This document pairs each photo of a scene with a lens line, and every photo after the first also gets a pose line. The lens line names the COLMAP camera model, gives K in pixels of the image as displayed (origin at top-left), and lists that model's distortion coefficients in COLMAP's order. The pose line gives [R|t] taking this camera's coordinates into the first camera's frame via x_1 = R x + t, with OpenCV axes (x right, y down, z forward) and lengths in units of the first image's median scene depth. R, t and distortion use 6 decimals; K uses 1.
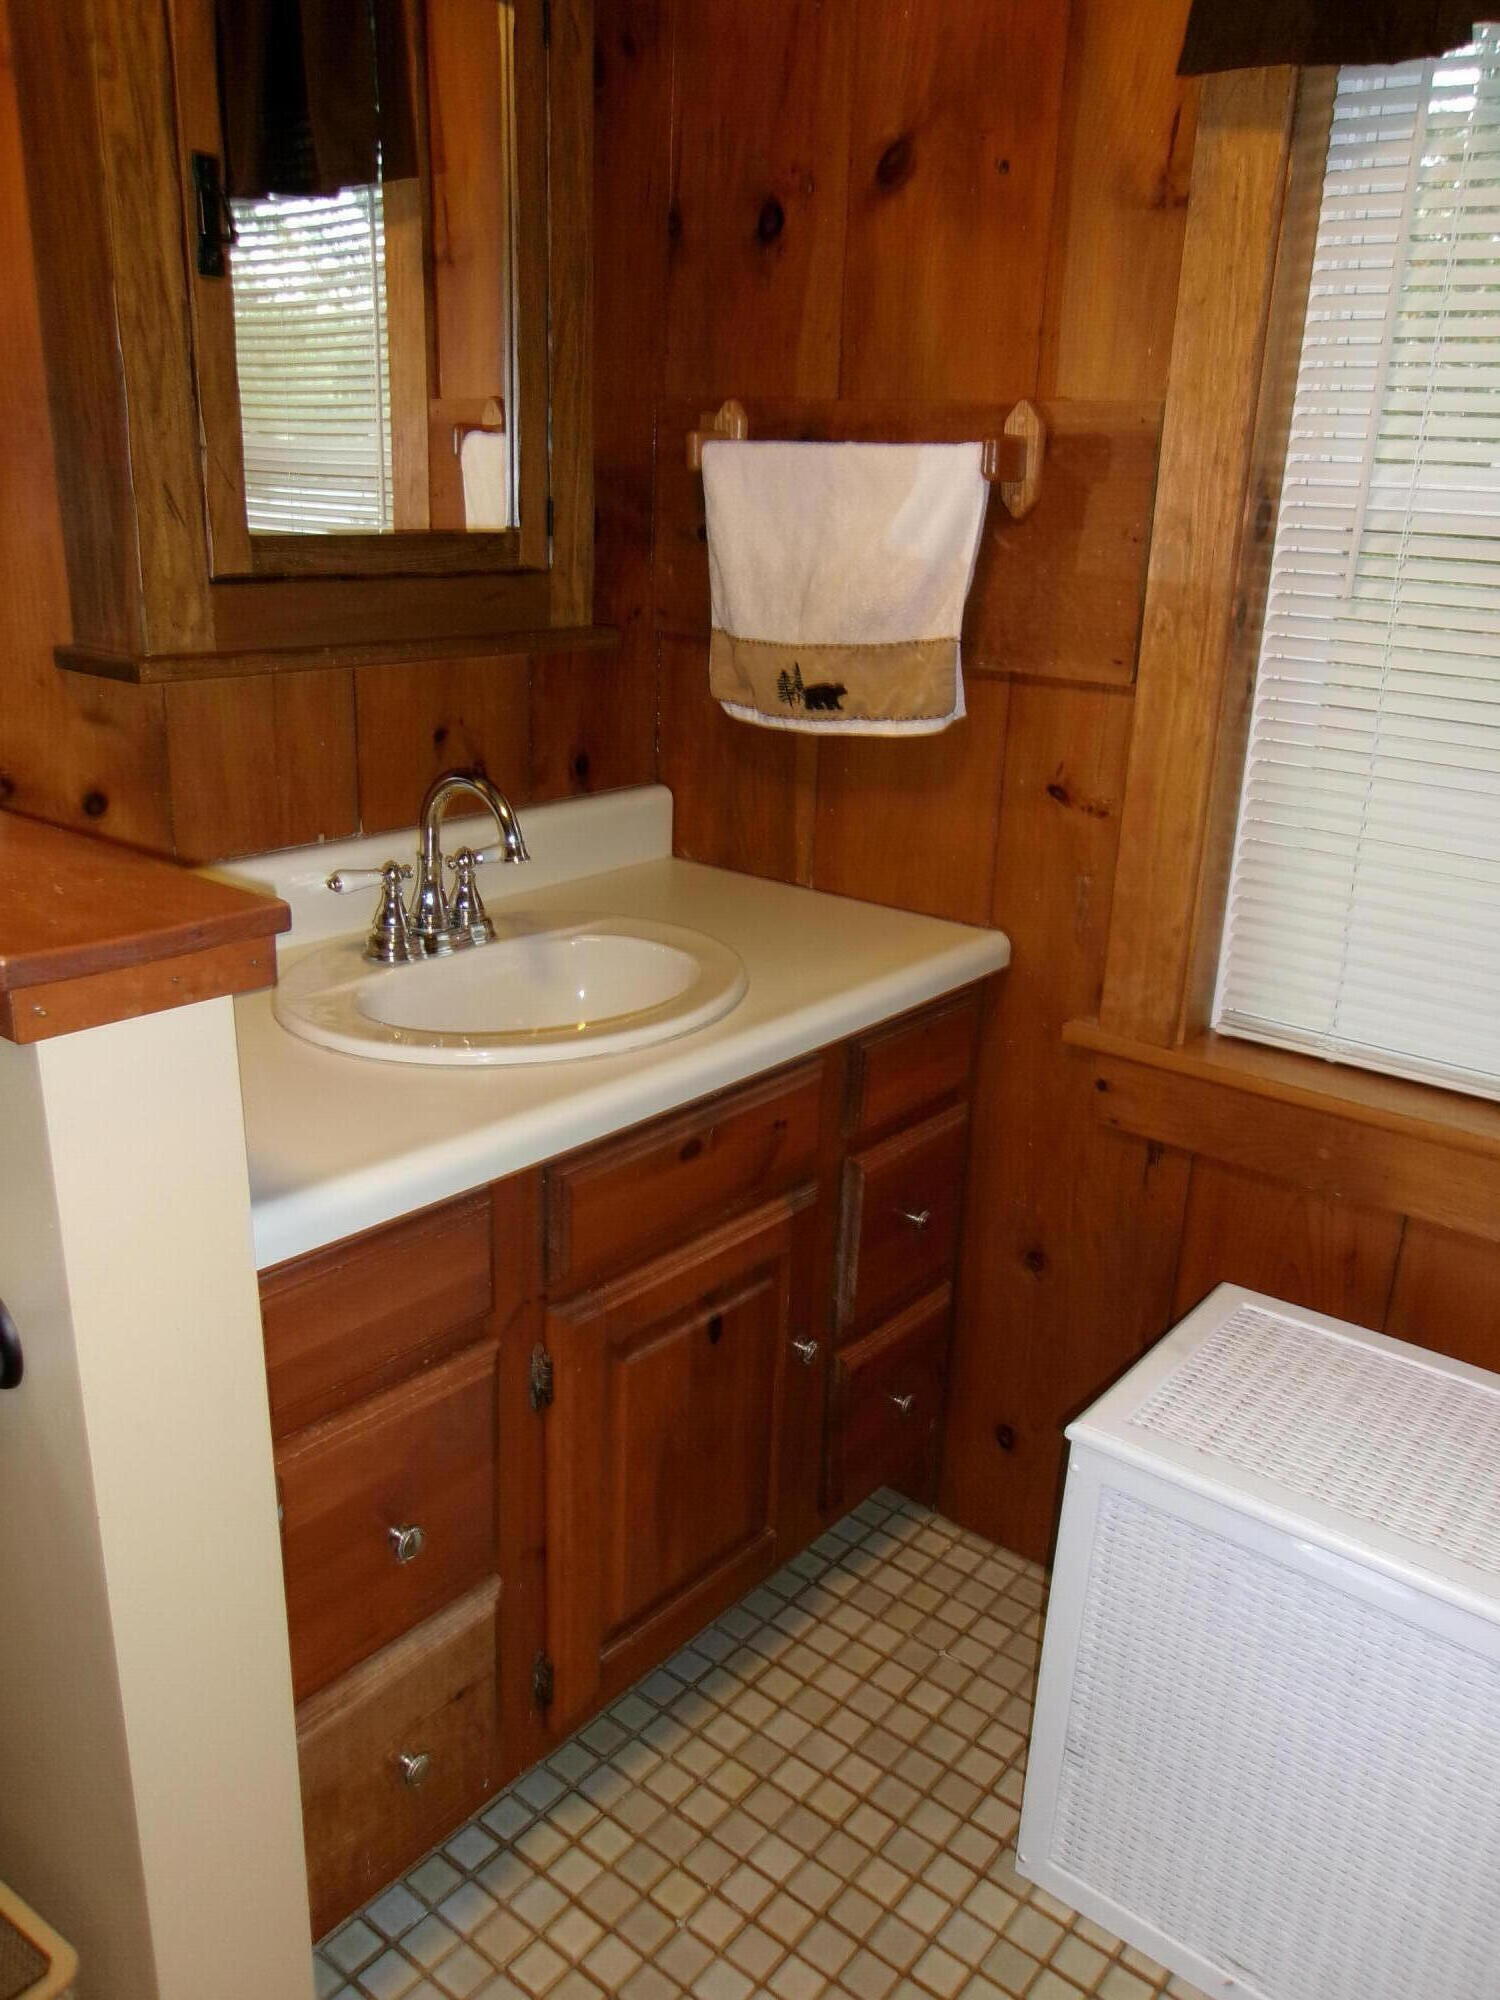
lens RADIAL K [[1571.0, 0, 741.0], [0, 1571.0, 1014.9], [0, 0, 1]] dist [-0.018829, 0.049336]
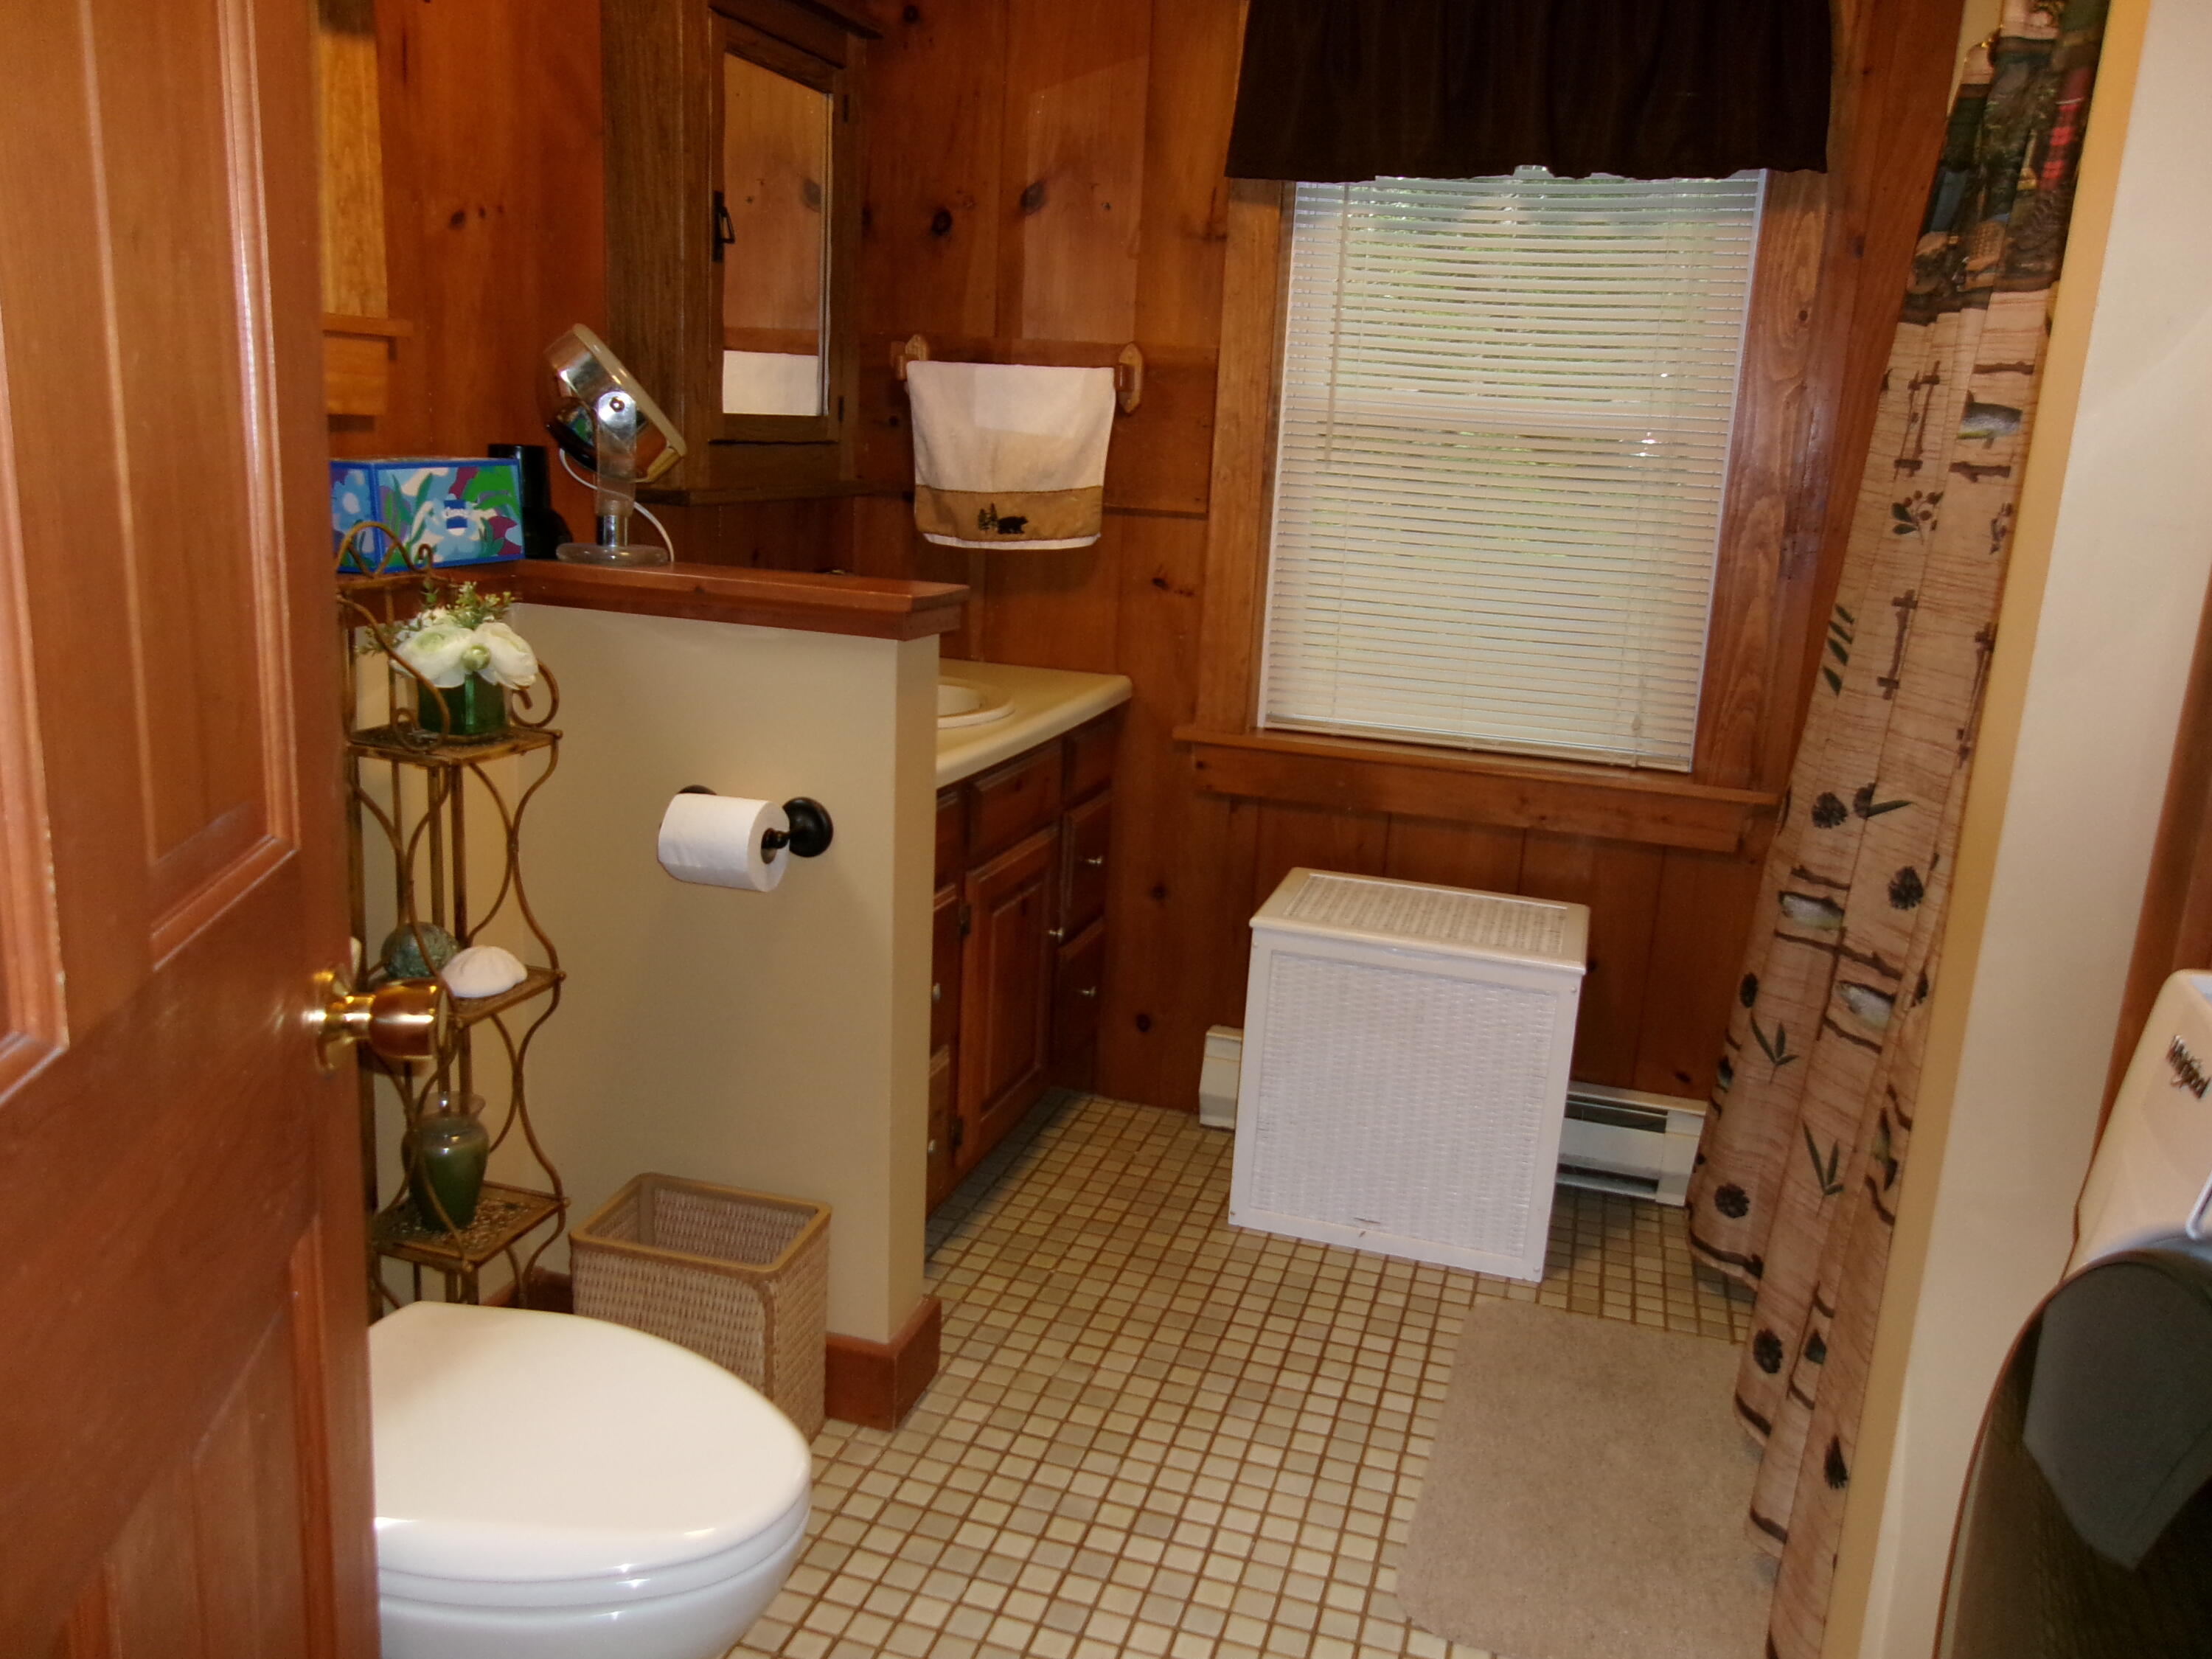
lens RADIAL K [[1737.5, 0, 1116.9], [0, 1737.5, 826.8], [0, 0, 1]] dist [-0.018829, 0.049336]
pose [[0.926729, -0.071127, 0.368936, -0.526702], [0.101028, 0.992928, -0.062346, 0.218962], [-0.361892, 0.095050, 0.927362, -0.621579]]
